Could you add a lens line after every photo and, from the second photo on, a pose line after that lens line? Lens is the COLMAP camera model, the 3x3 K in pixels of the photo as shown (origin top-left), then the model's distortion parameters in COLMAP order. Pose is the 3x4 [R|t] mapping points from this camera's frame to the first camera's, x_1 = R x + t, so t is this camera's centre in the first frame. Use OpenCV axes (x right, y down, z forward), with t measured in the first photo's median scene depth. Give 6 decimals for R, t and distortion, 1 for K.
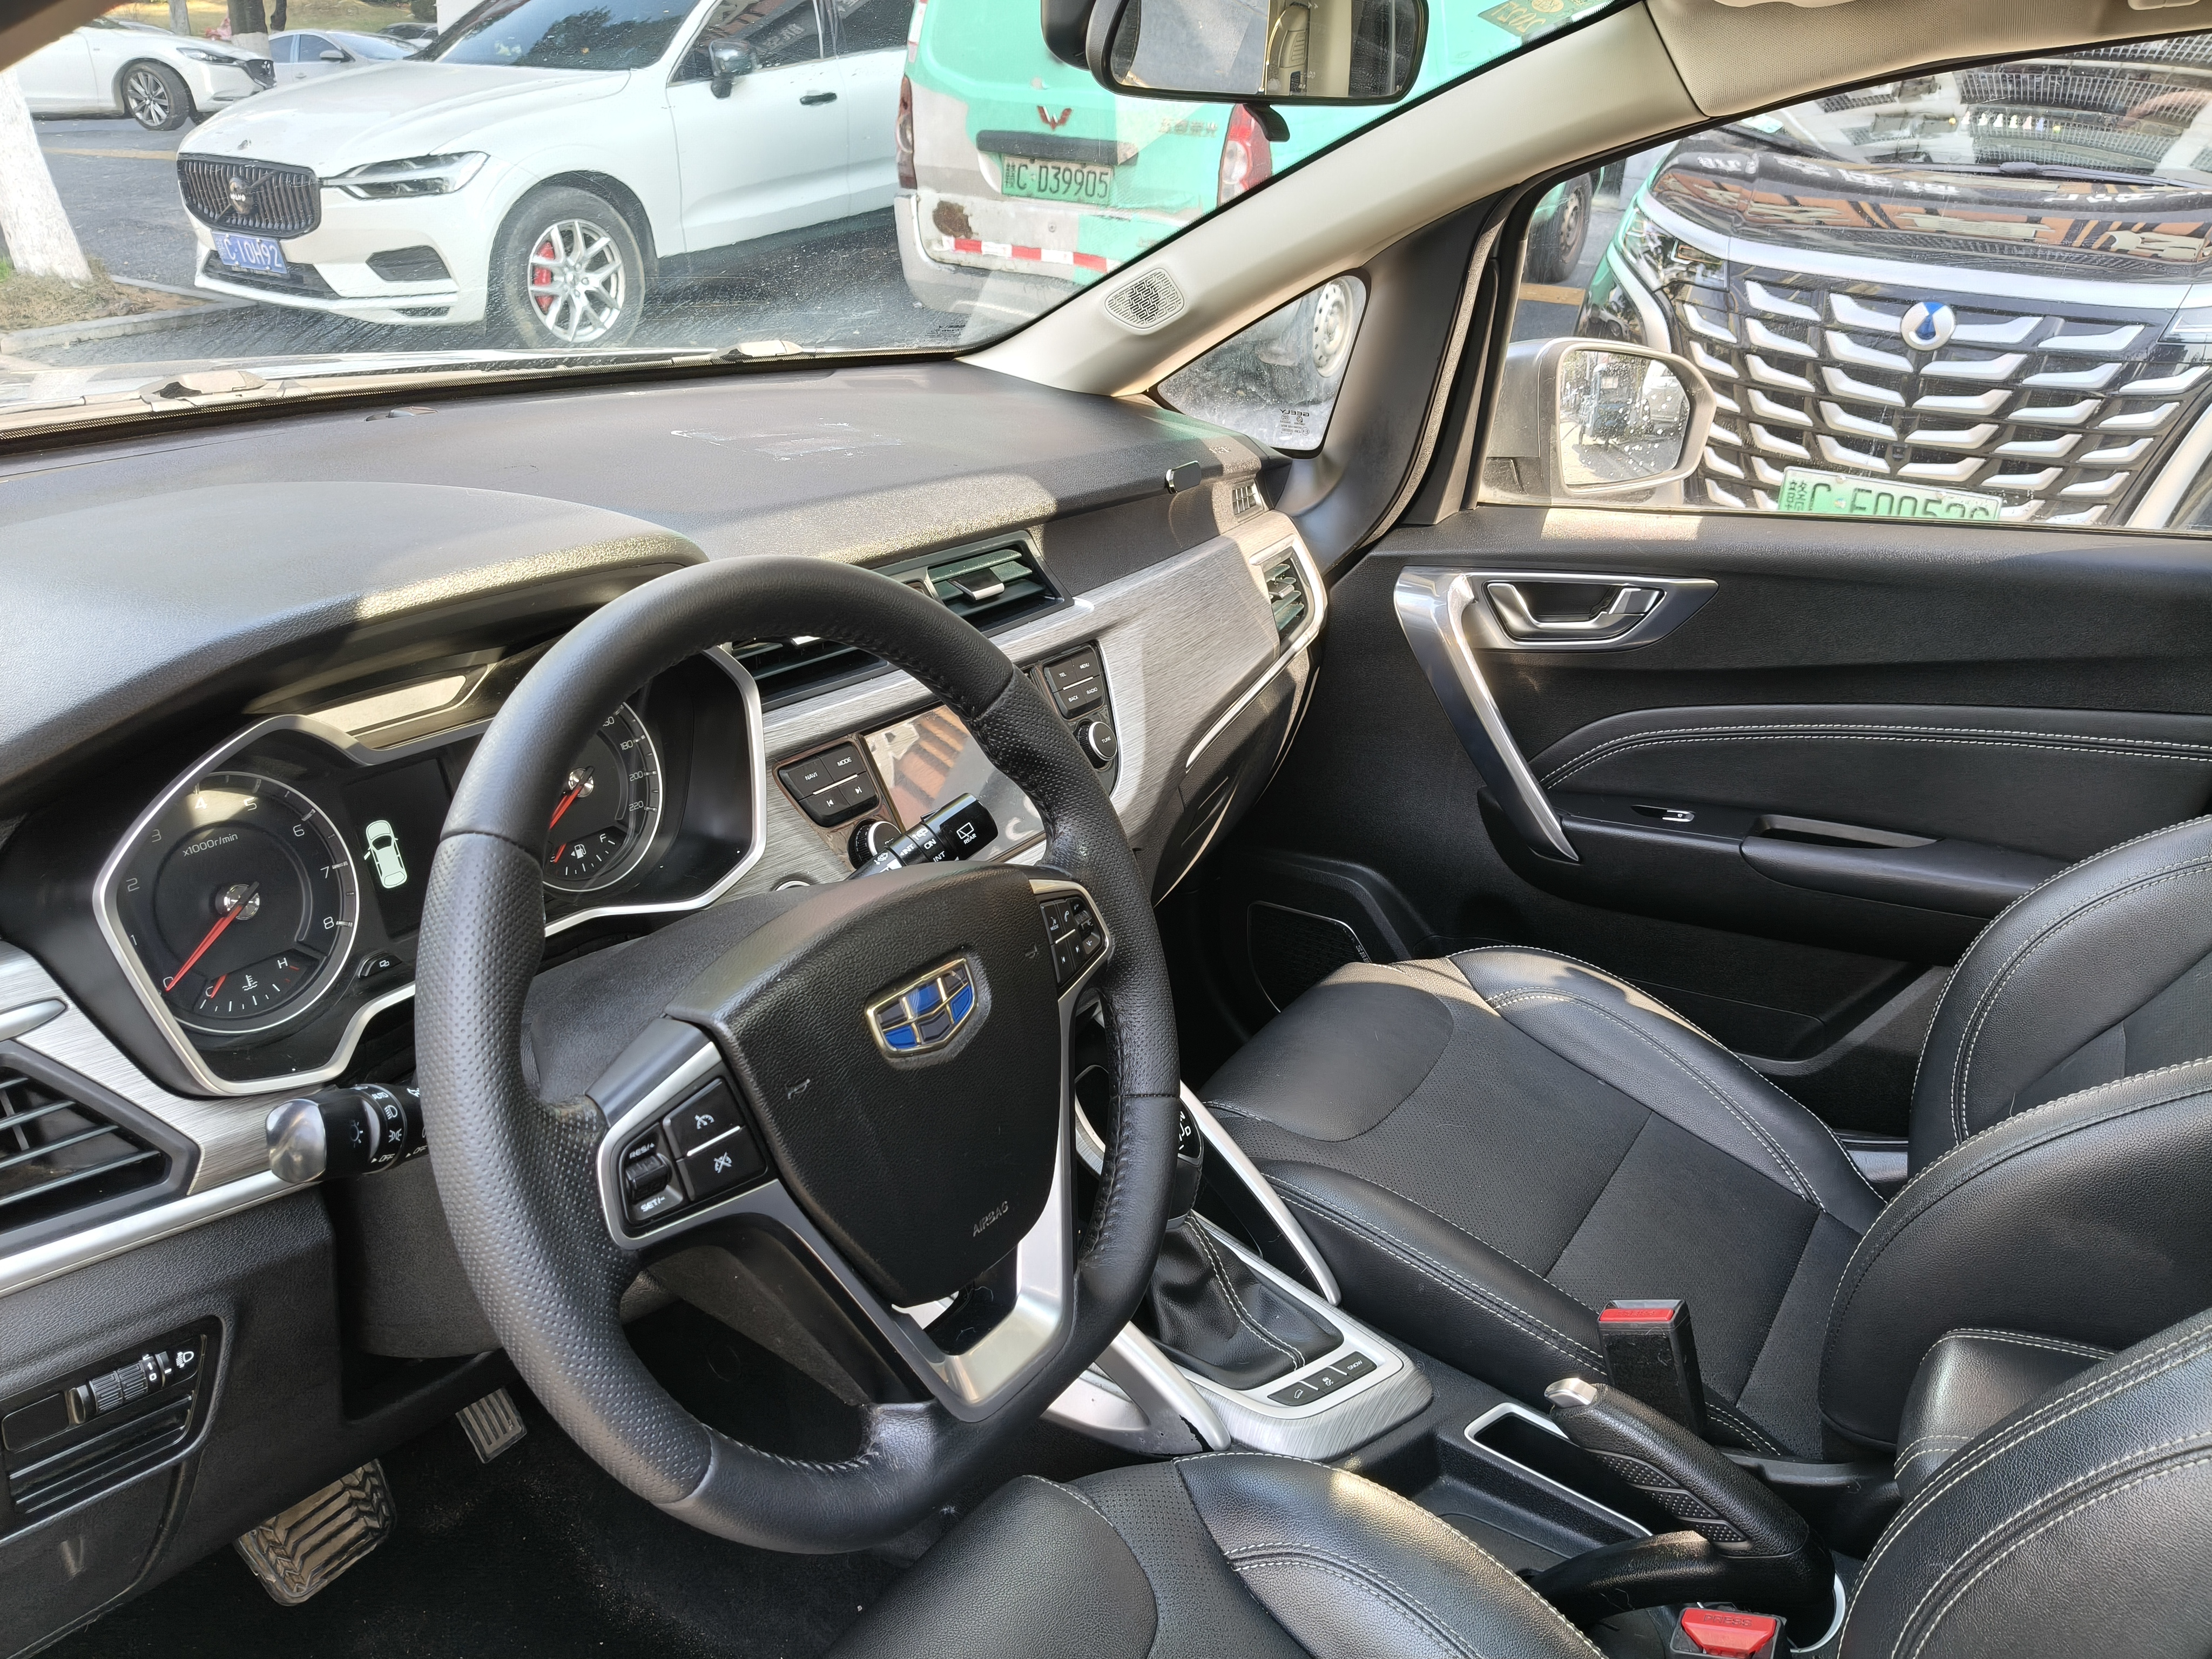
lens RADIAL K [[1693.8, 0, 1106.0], [0, 1693.8, 829.5], [0, 0, 1]] dist [-0.027435, -0.000846]
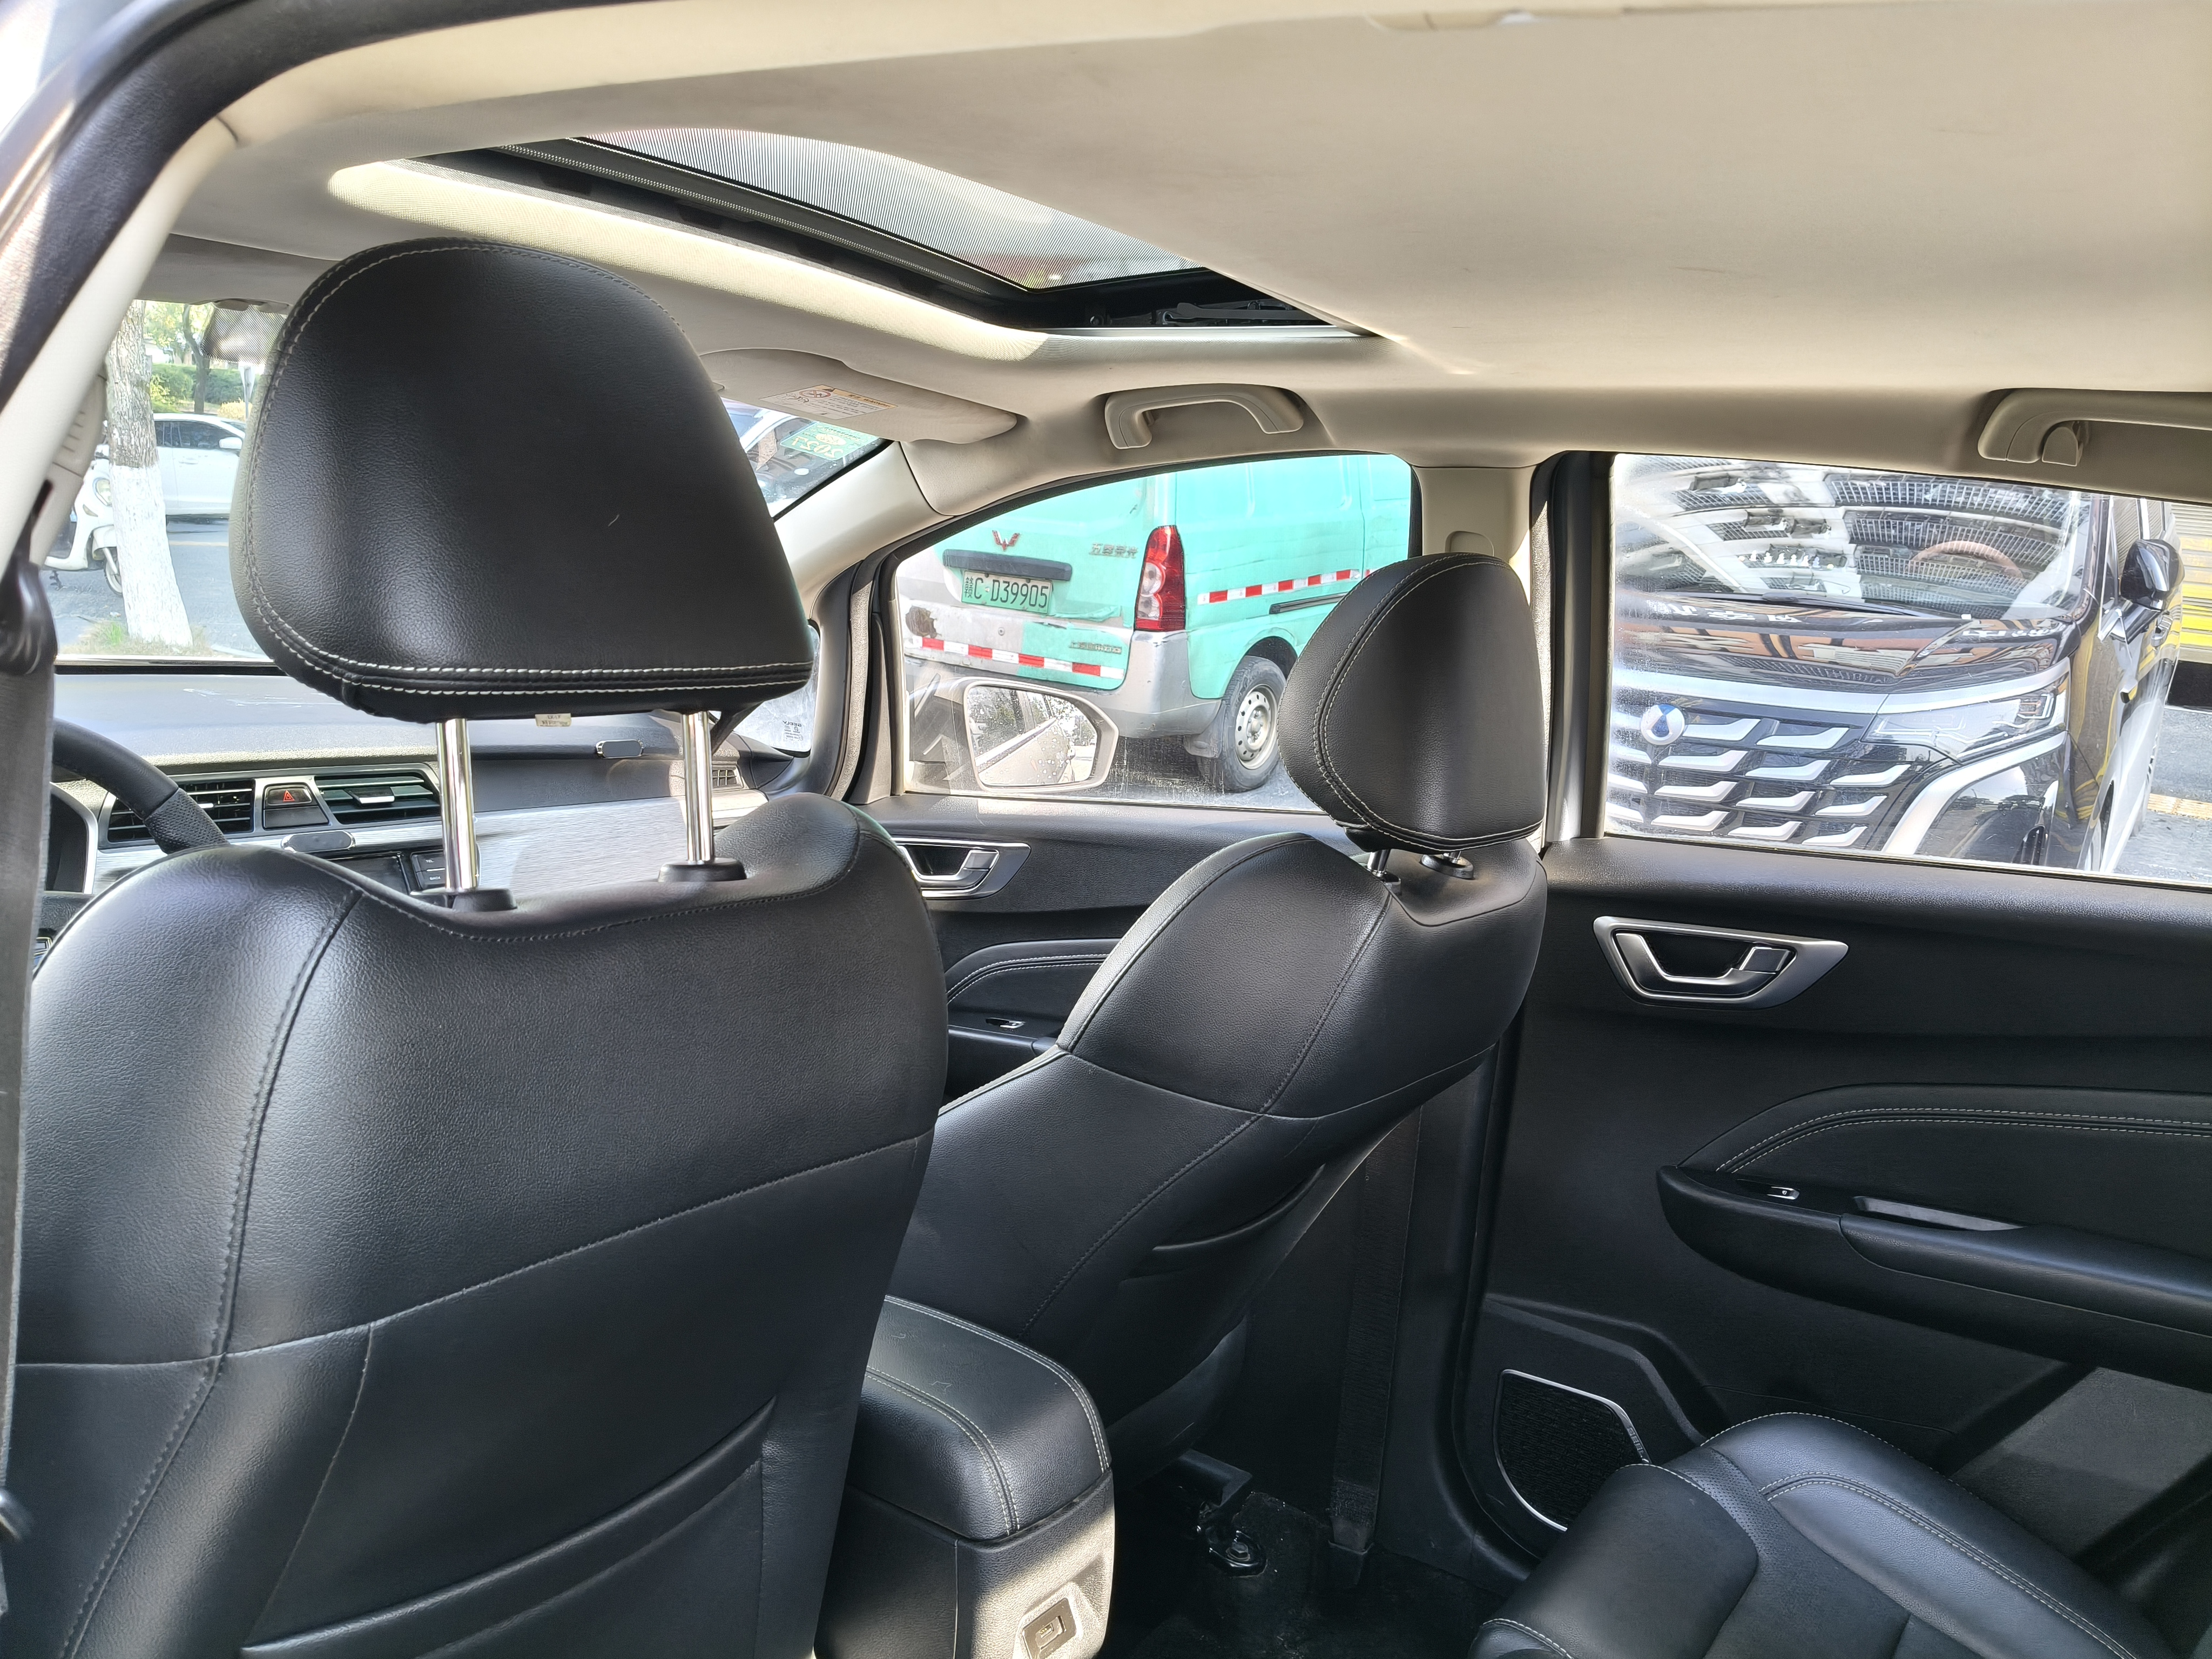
lens RADIAL K [[1671.7, 0, 1118.7], [0, 1671.7, 832.9], [0, 0, 1]] dist [0.060603, 0.000383]
pose [[0.998058, 0.040784, -0.047093, 0.177200], [-0.050578, 0.971809, -0.230279, 0.052714], [0.036374, 0.232214, 0.971984, -0.106470]]
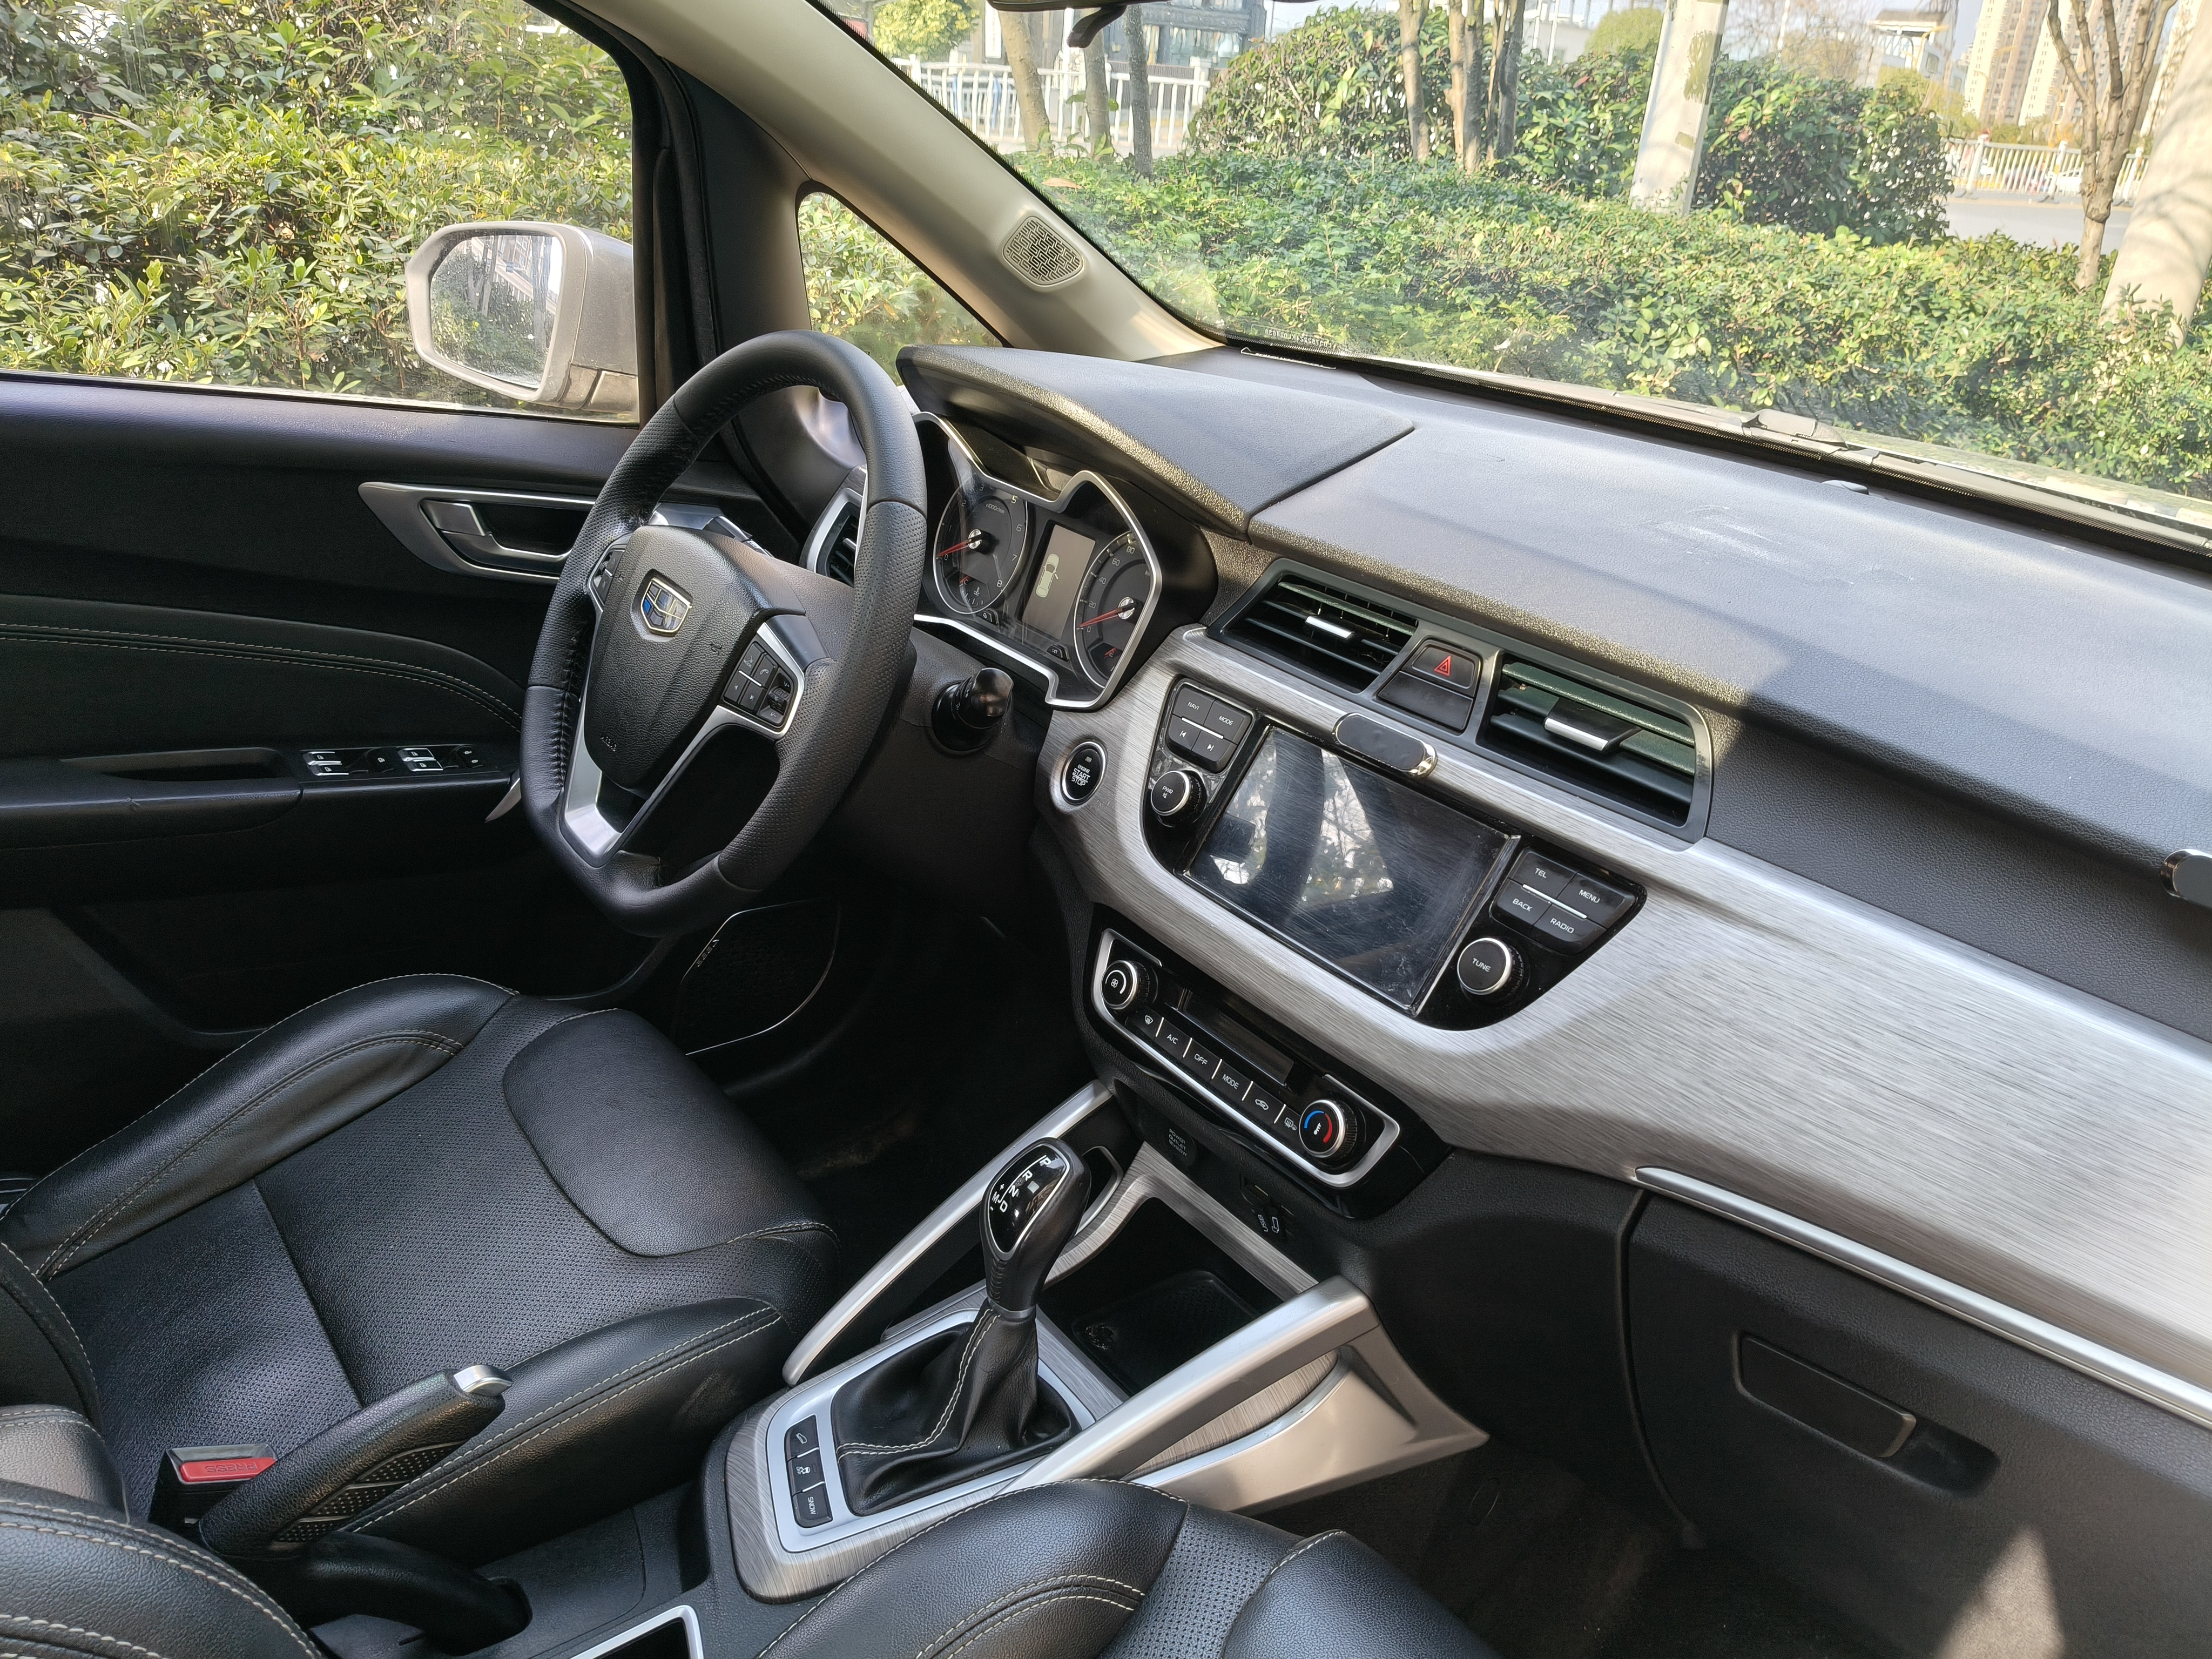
lens RADIAL K [[1693.8, 0, 1106.0], [0, 1693.8, 829.5], [0, 0, 1]] dist [-0.027435, -0.000846]
pose [[-0.363156, 0.274866, -0.890262, 0.188212], [-0.457890, 0.779501, 0.427451, -0.091612], [0.811452, 0.562874, -0.157222, 0.269758]]
